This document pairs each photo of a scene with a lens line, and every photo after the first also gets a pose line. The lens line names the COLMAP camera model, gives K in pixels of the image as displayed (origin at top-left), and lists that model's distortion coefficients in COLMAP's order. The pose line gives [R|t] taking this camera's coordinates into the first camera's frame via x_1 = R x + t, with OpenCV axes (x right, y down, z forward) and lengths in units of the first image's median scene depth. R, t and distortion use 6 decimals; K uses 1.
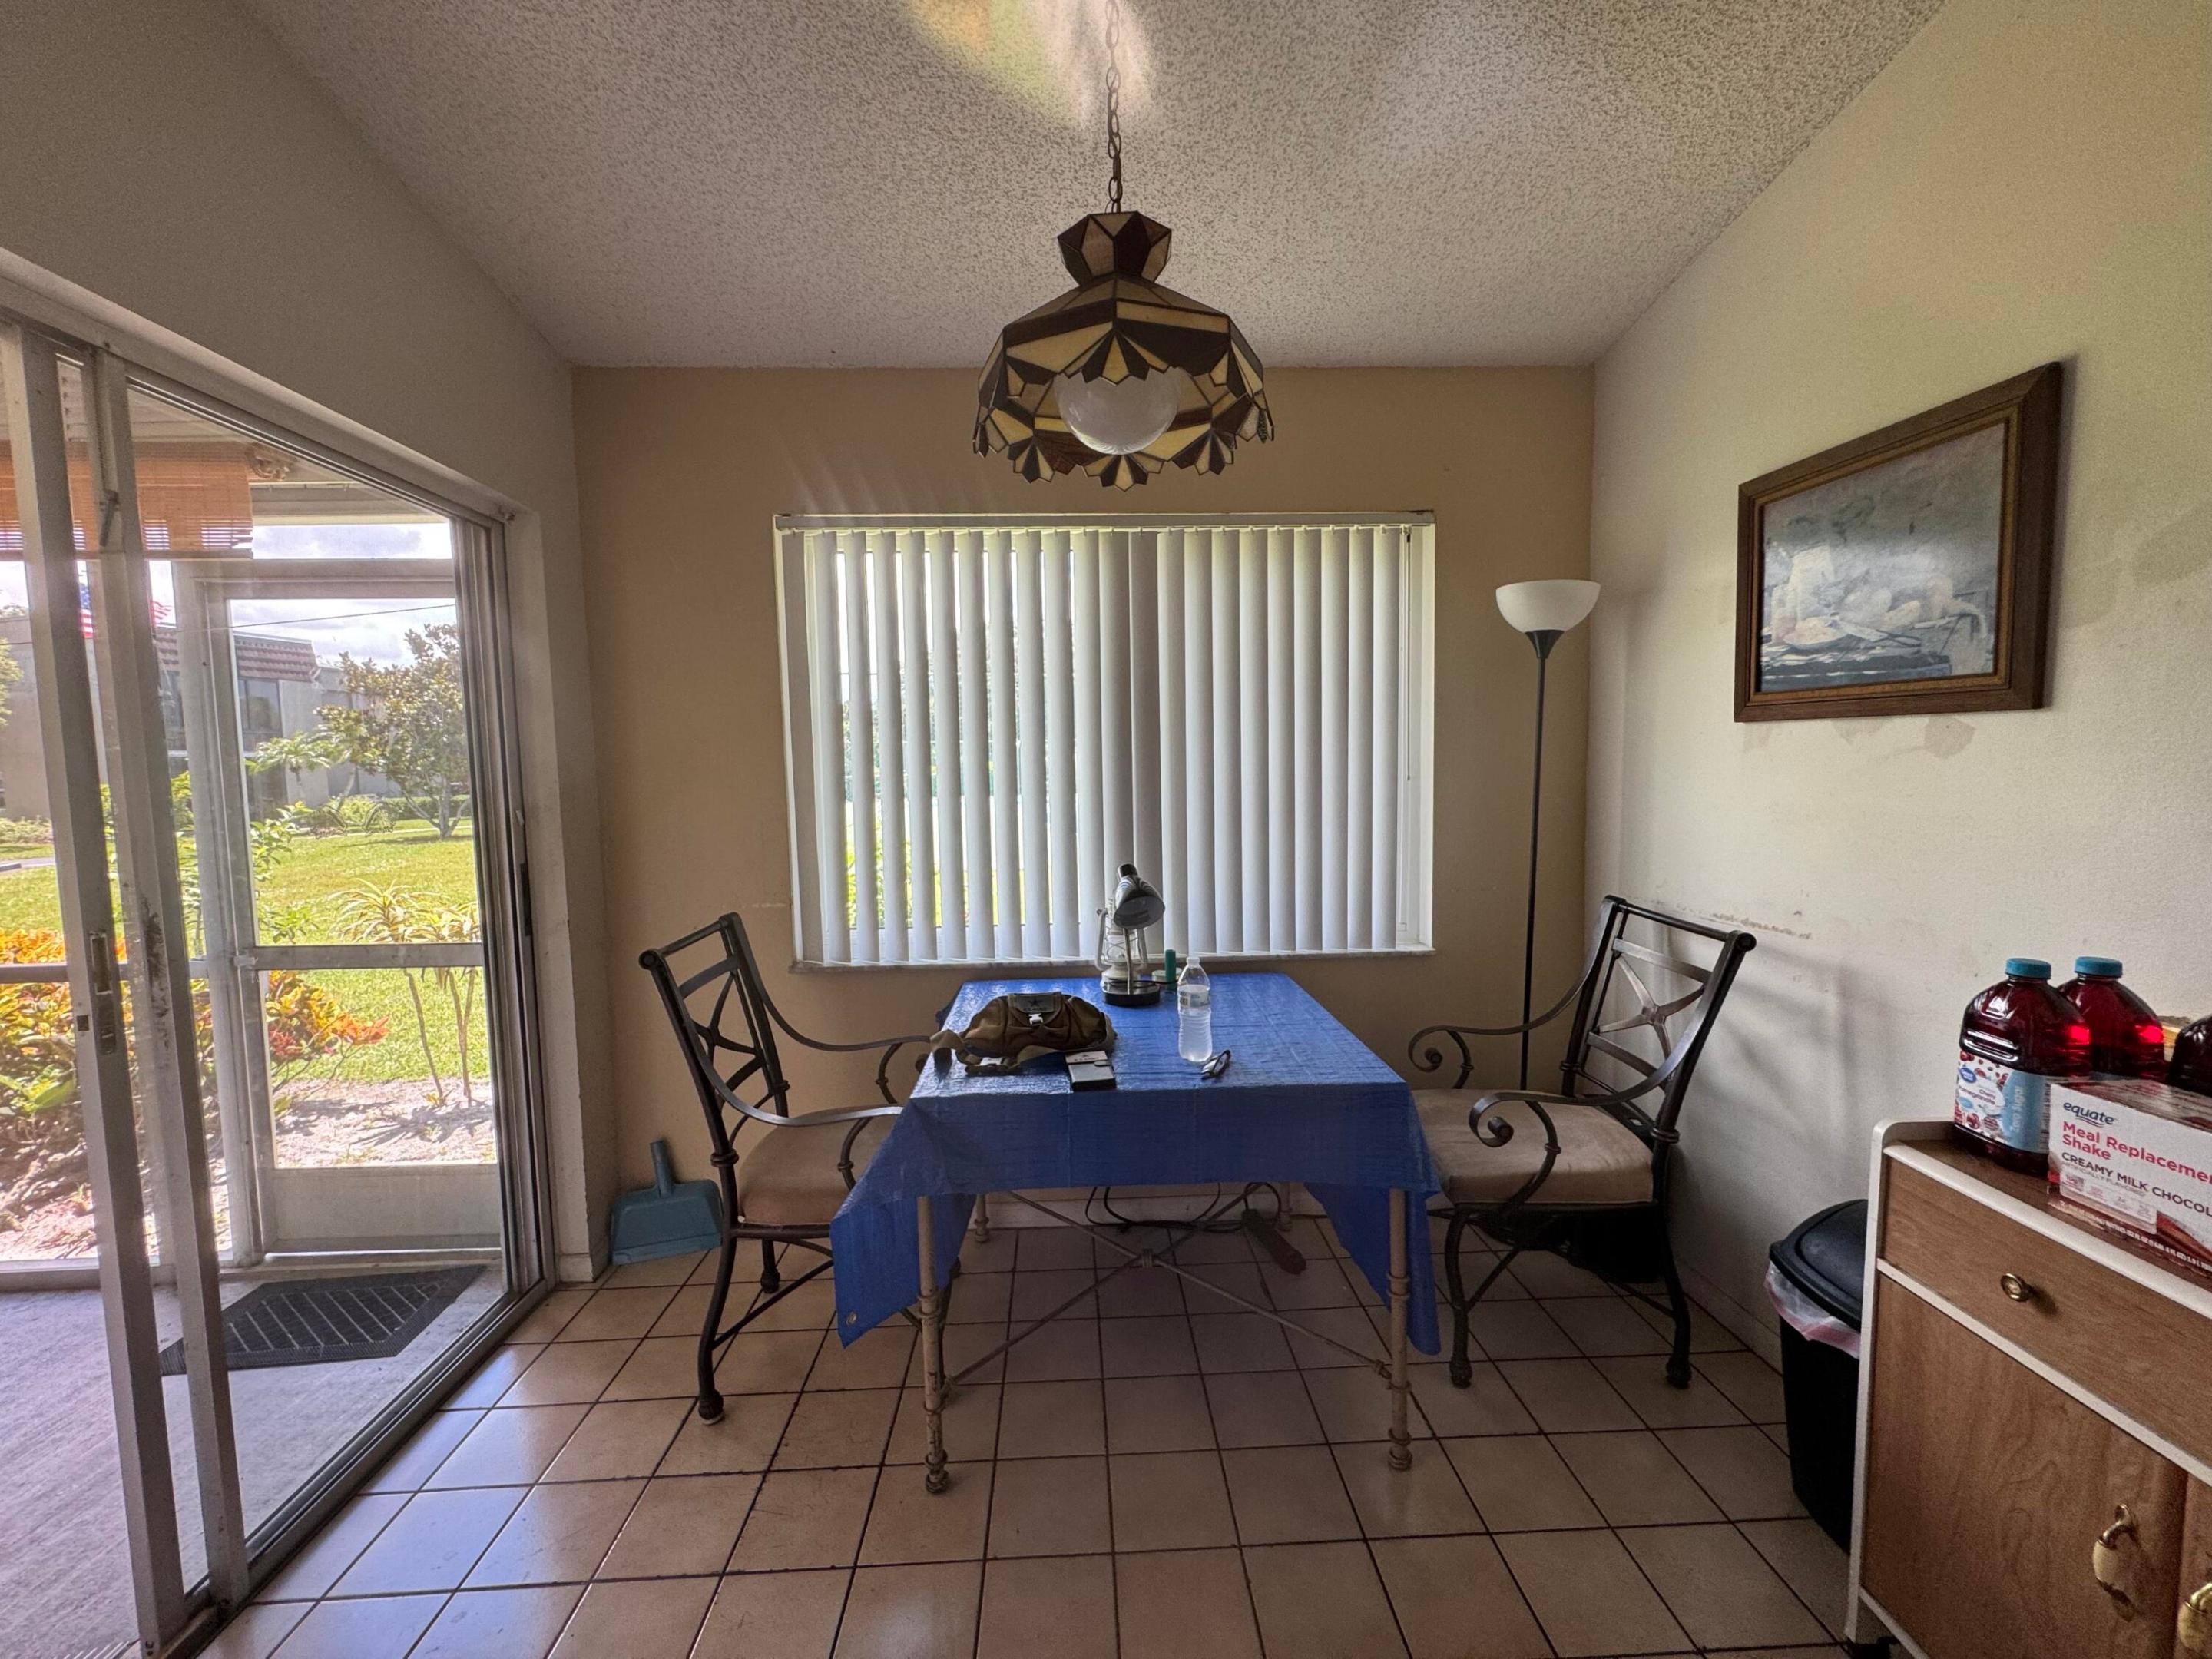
lens RADIAL K [[873.2, 0, 1106.2], [0, 873.2, 831.1], [0, 0, 1]] dist [-0.000427, 0.000287]
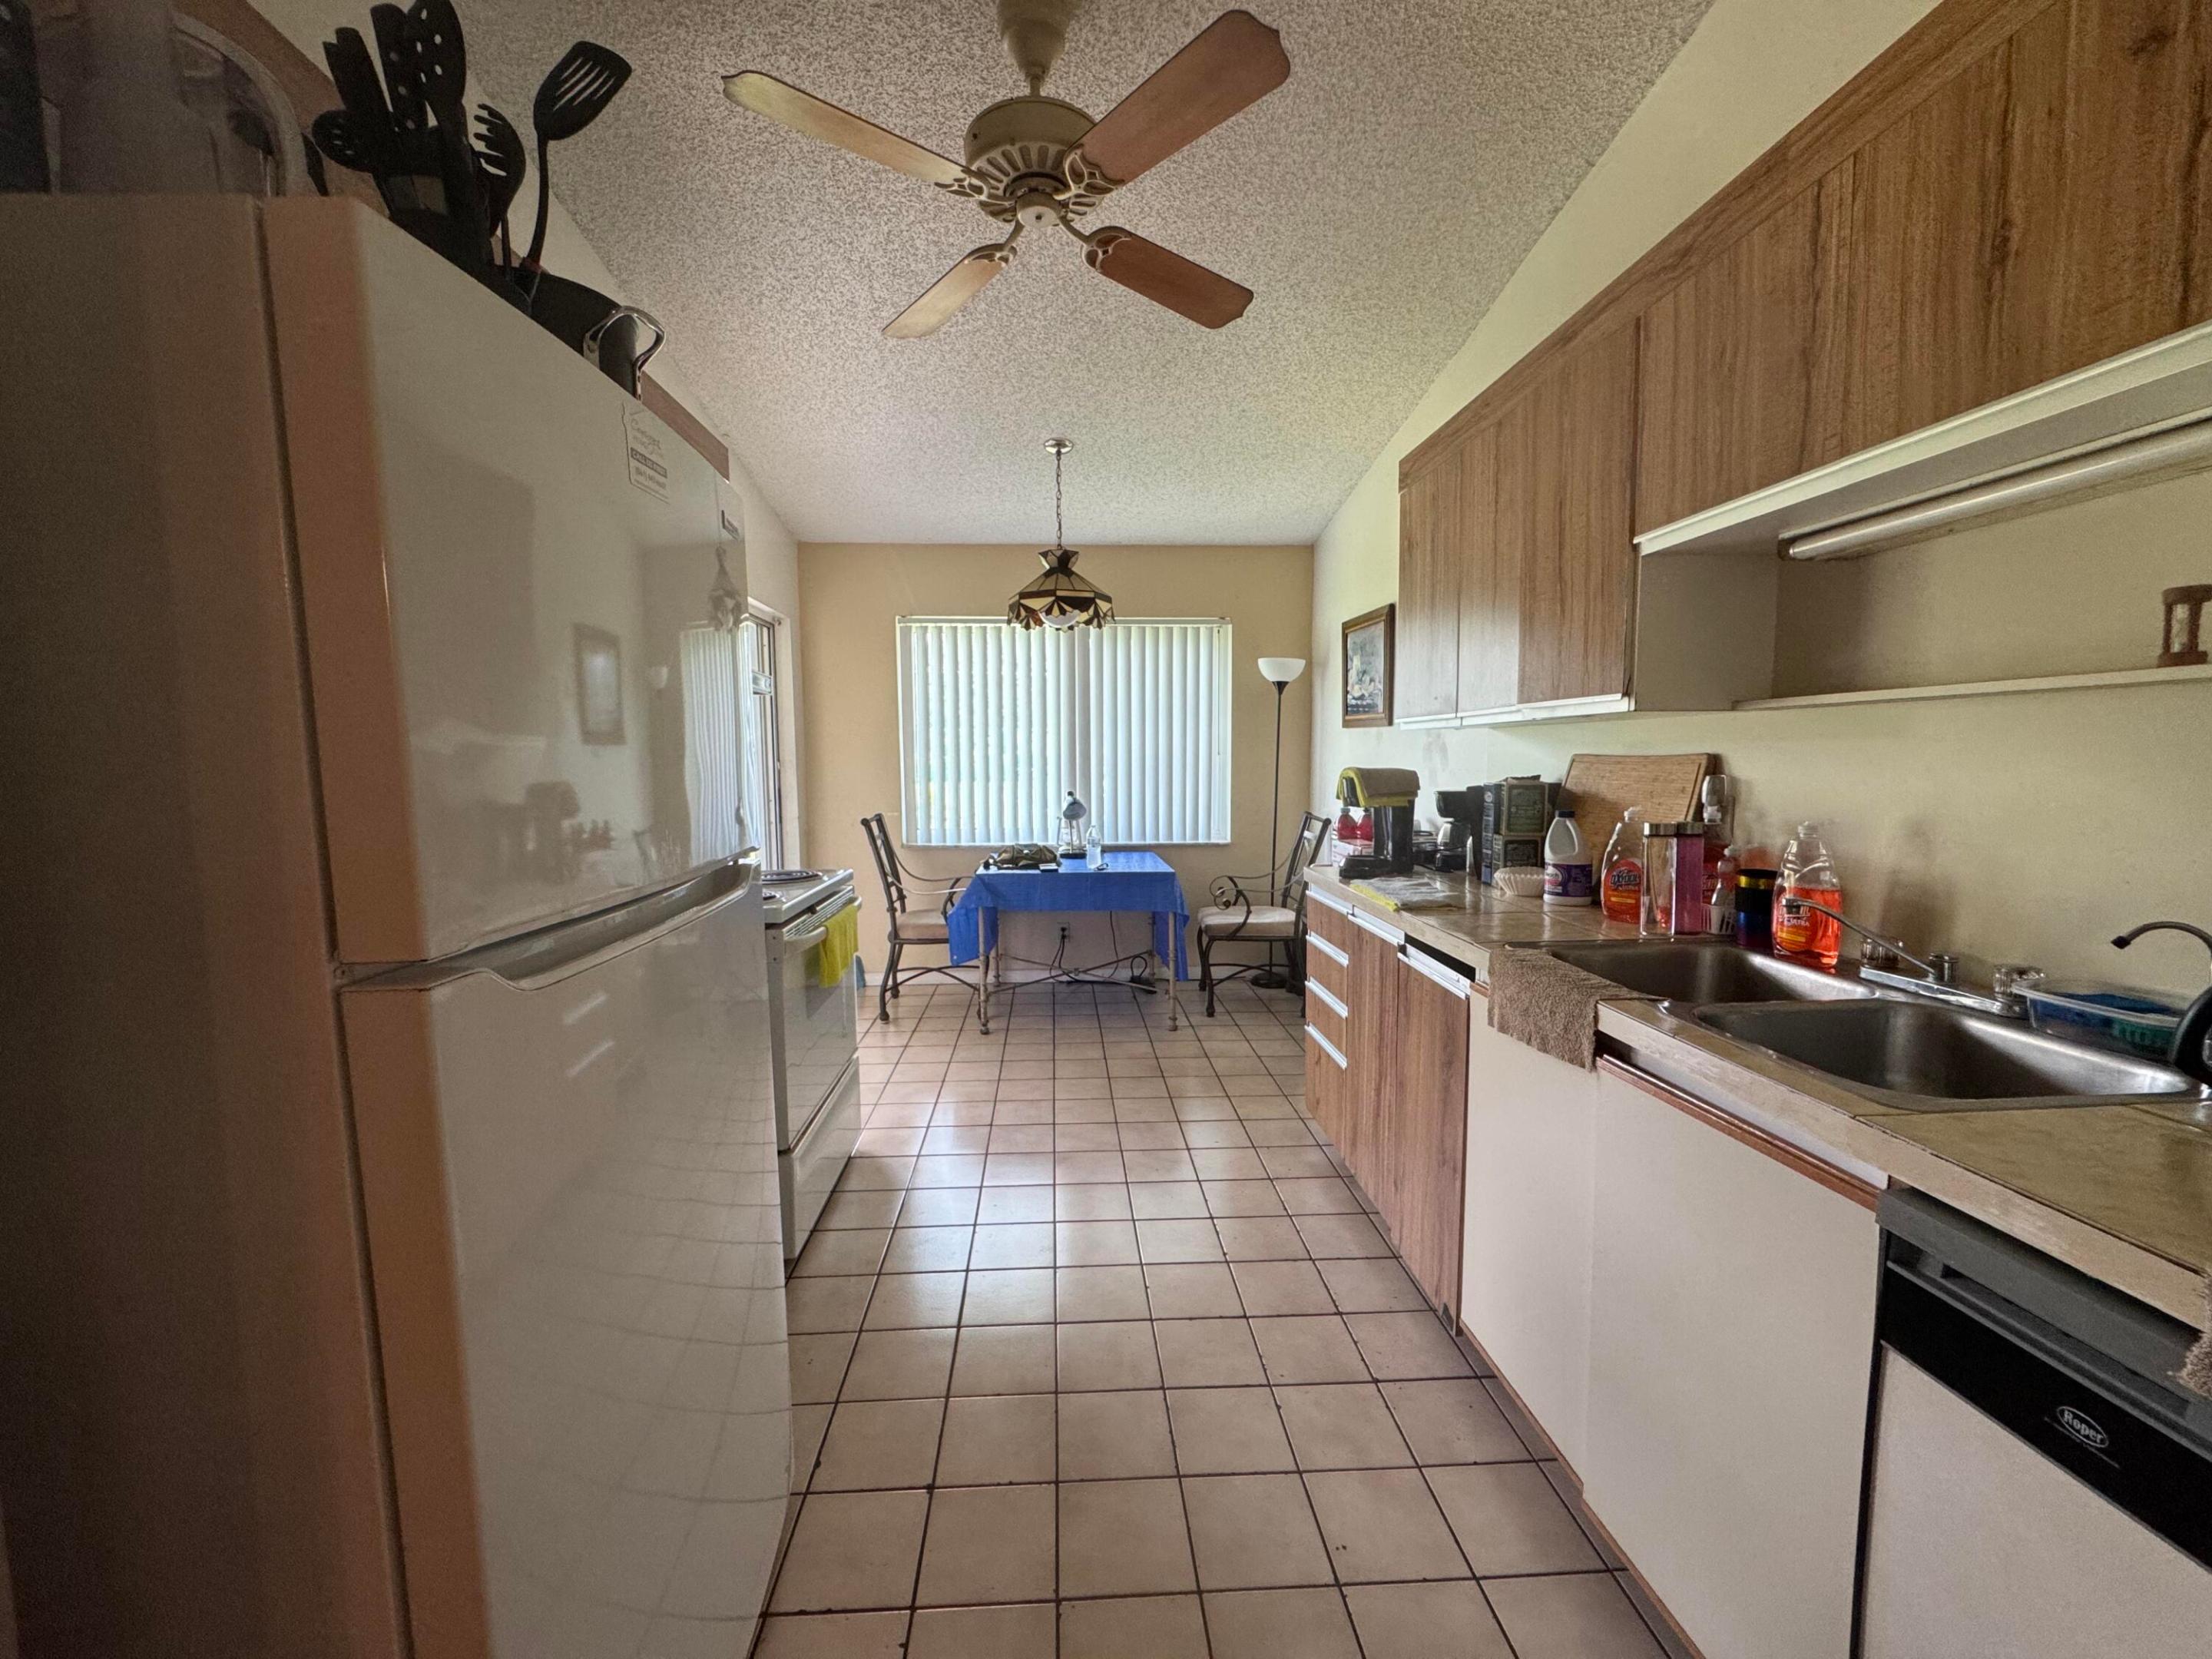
lens RADIAL K [[873.2, 0, 1098.4], [0, 873.2, 826.5], [0, 0, 1]] dist [-0.000427, 0.000287]
pose [[0.999907, 0.012567, 0.005296, 0.082523], [-0.012600, 0.999902, 0.006121, 0.109547], [-0.005219, -0.006188, 0.999967, -1.112069]]
